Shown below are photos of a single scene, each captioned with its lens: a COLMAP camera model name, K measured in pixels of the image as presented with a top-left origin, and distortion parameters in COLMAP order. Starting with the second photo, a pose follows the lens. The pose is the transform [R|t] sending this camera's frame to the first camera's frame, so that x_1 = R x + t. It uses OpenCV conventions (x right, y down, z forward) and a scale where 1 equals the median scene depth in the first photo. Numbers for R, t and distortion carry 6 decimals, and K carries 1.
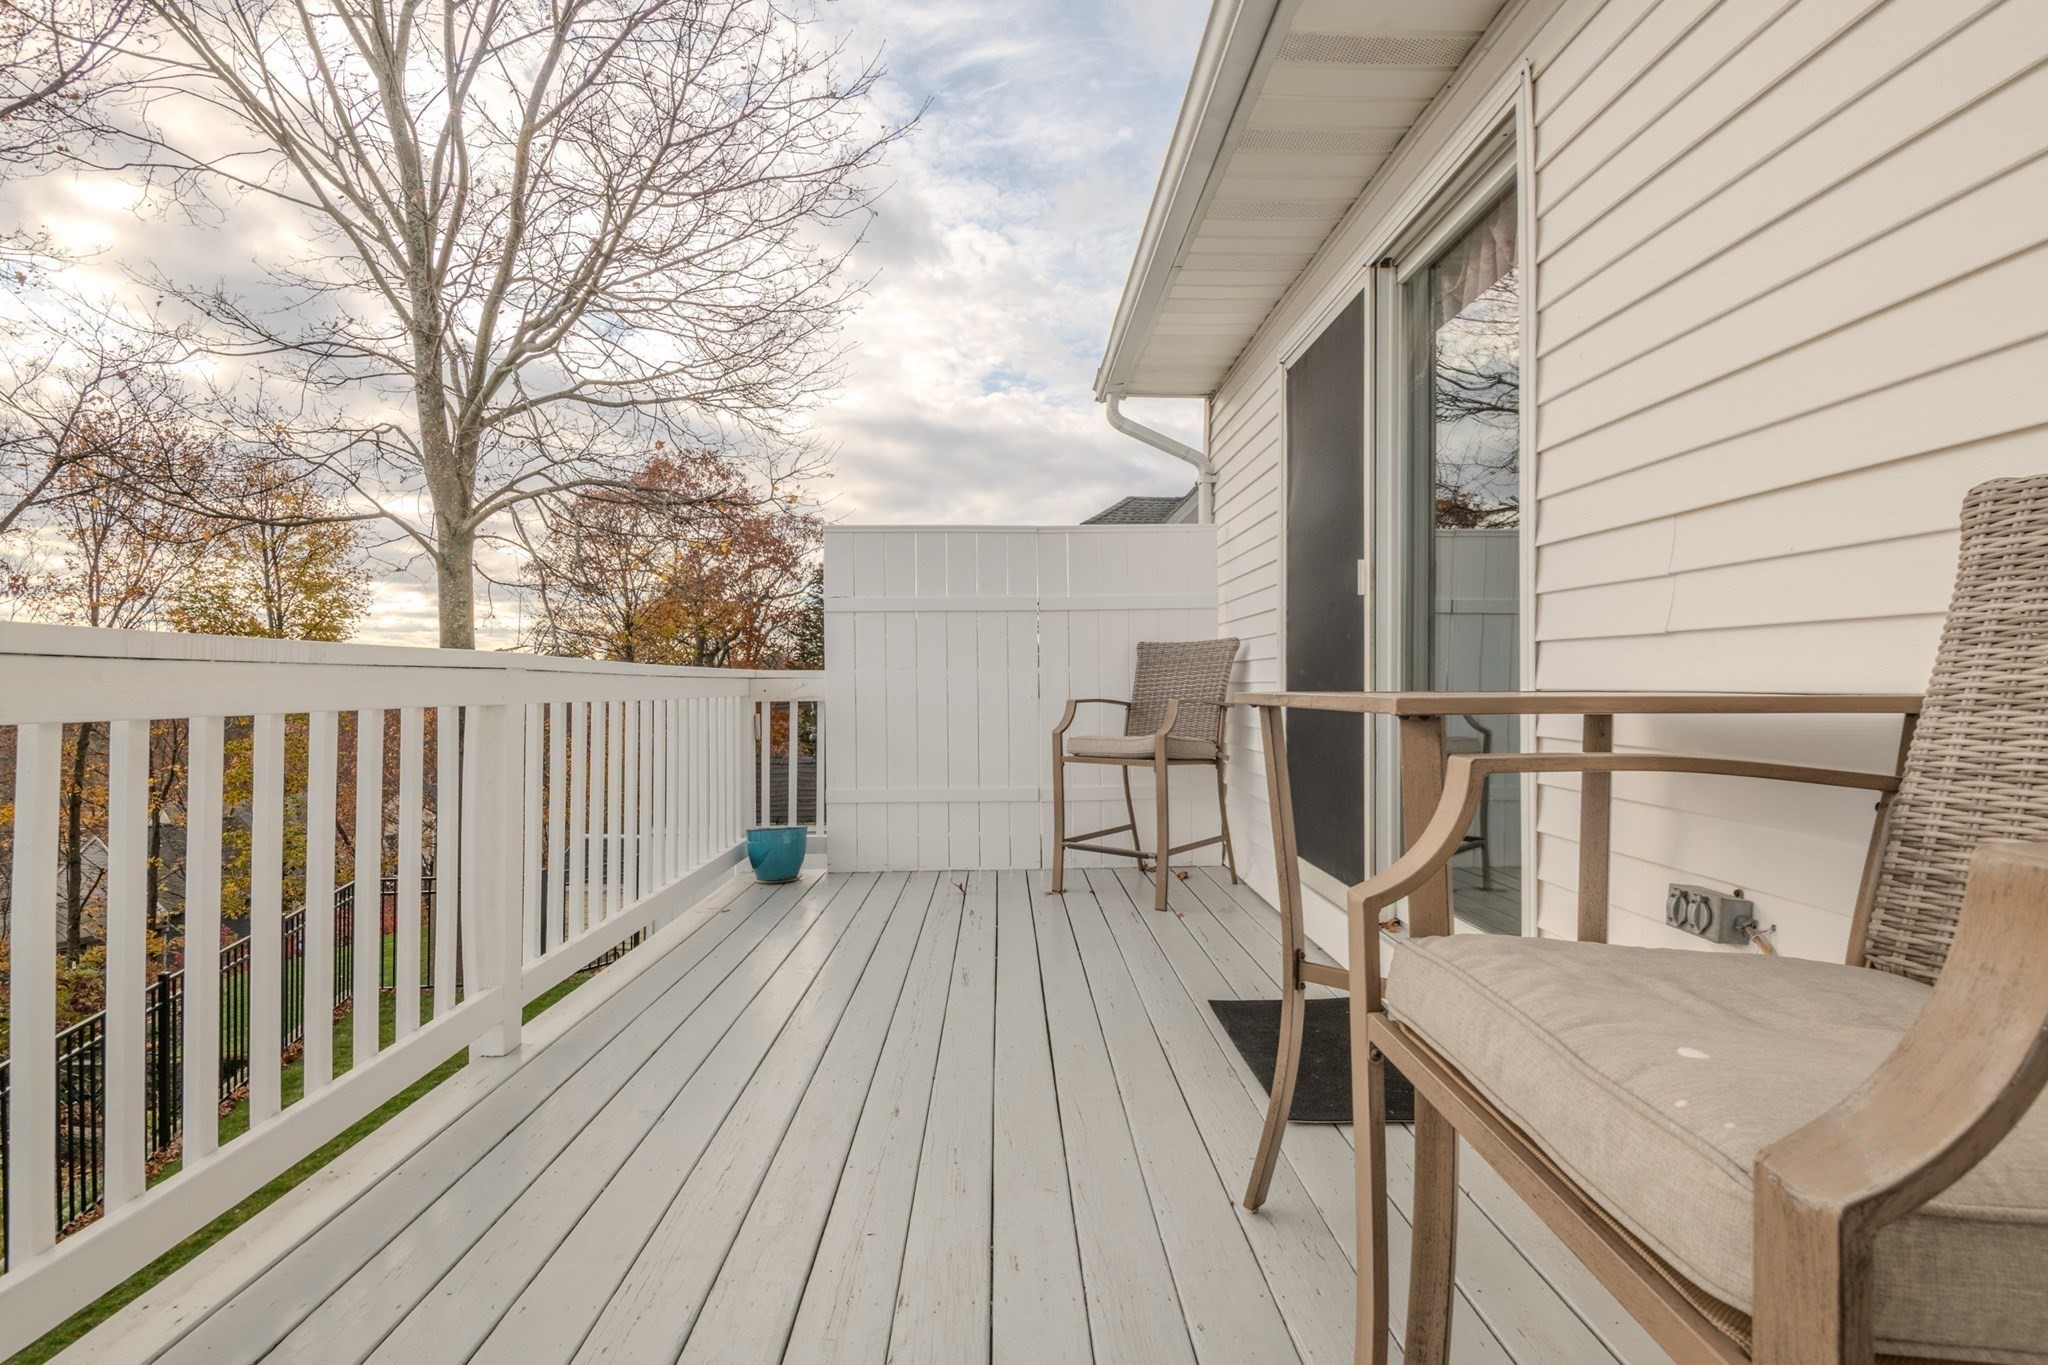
lens RADIAL K [[966.0, 0, 1017.3], [0, 966.0, 683.6], [0, 0, 1]] dist [-0.001798, -0.000491]
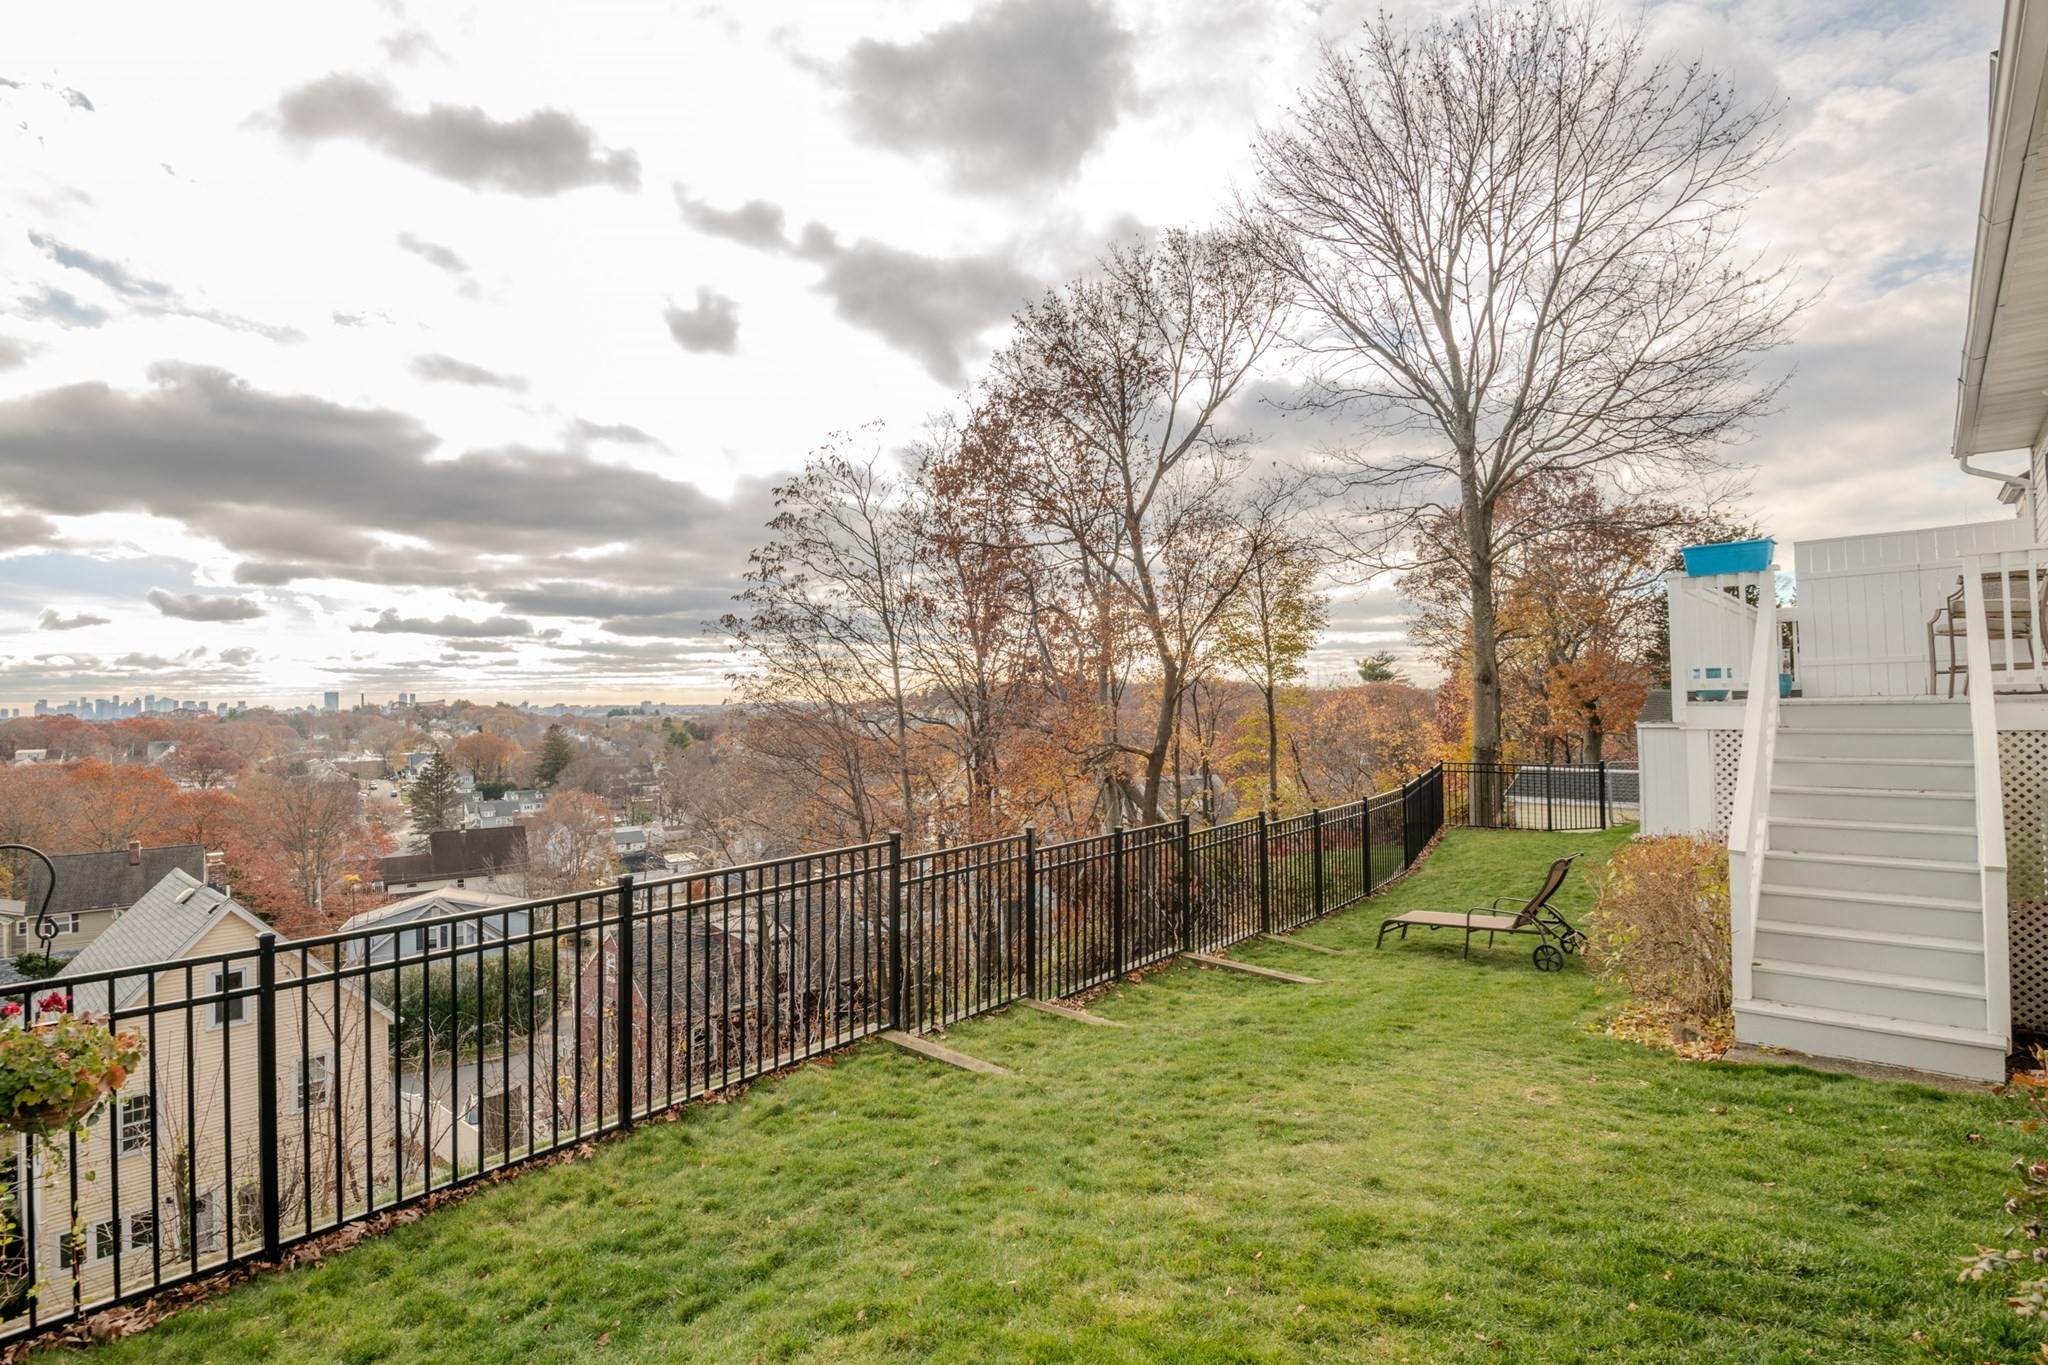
lens RADIAL K [[982.0, 0, 1029.1], [0, 982.0, 674.2], [0, 0, 1]] dist [-0.028056, 0.000284]
pose [[0.718508, -0.032354, -0.694765, 0.036849], [0.020390, 0.999468, -0.025457, 0.084651], [0.695219, 0.004125, 0.718786, -0.941120]]
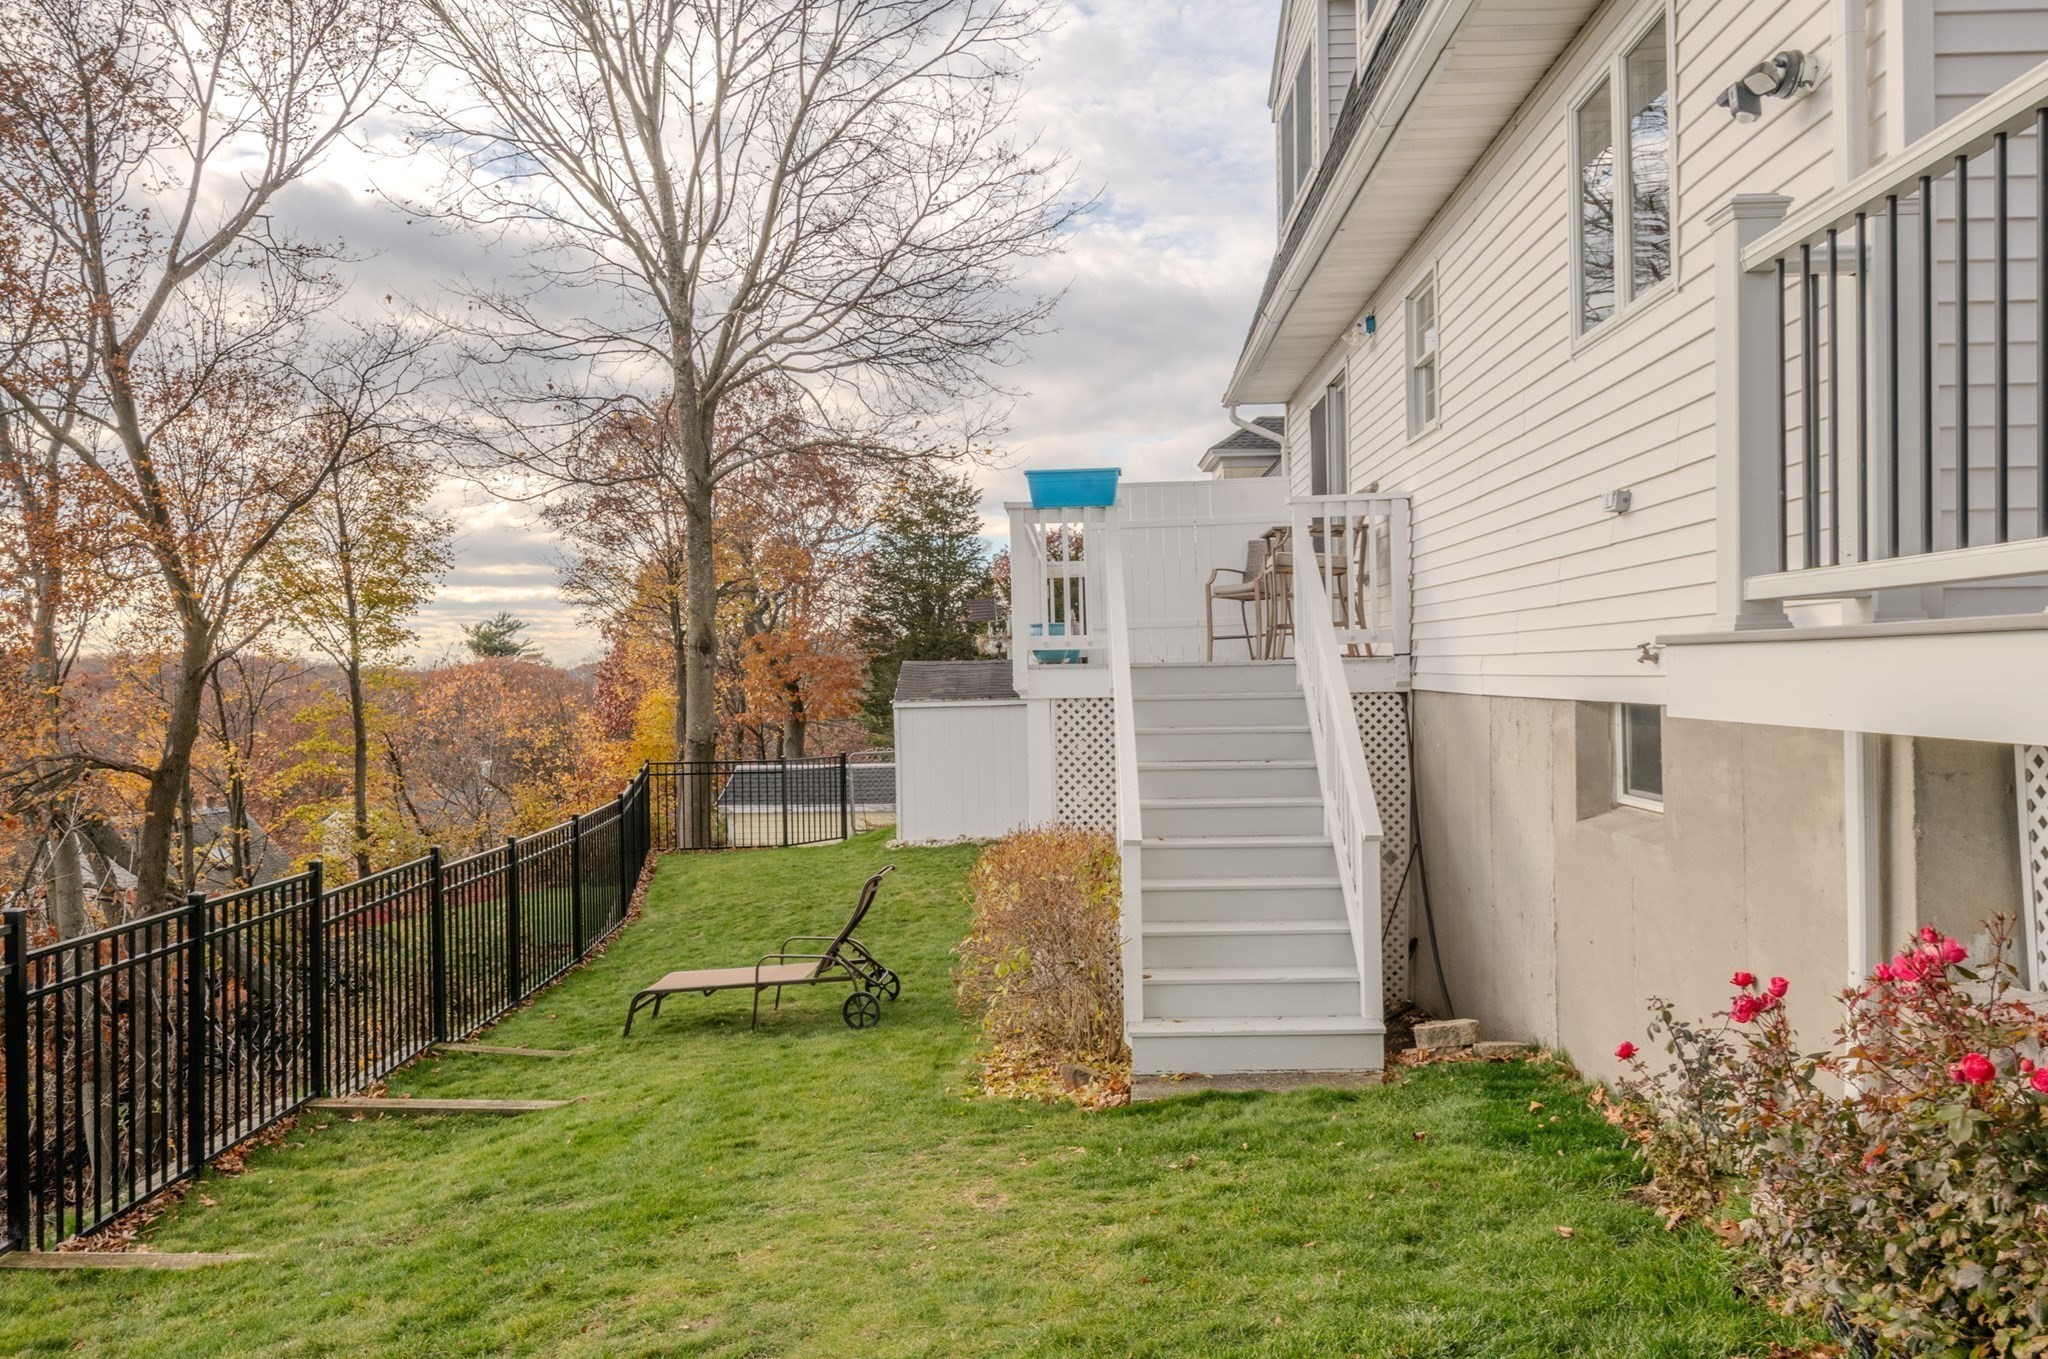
lens RADIAL K [[1393.1, 0, 1025.8], [0, 1393.1, 687.3], [0, 0, 1]] dist [0.045247, -0.048564]
pose [[0.997921, -0.019623, -0.061395, -0.076084], [0.020742, 0.999629, 0.017631, 0.097025], [0.061026, -0.018868, 0.997958, -0.909002]]
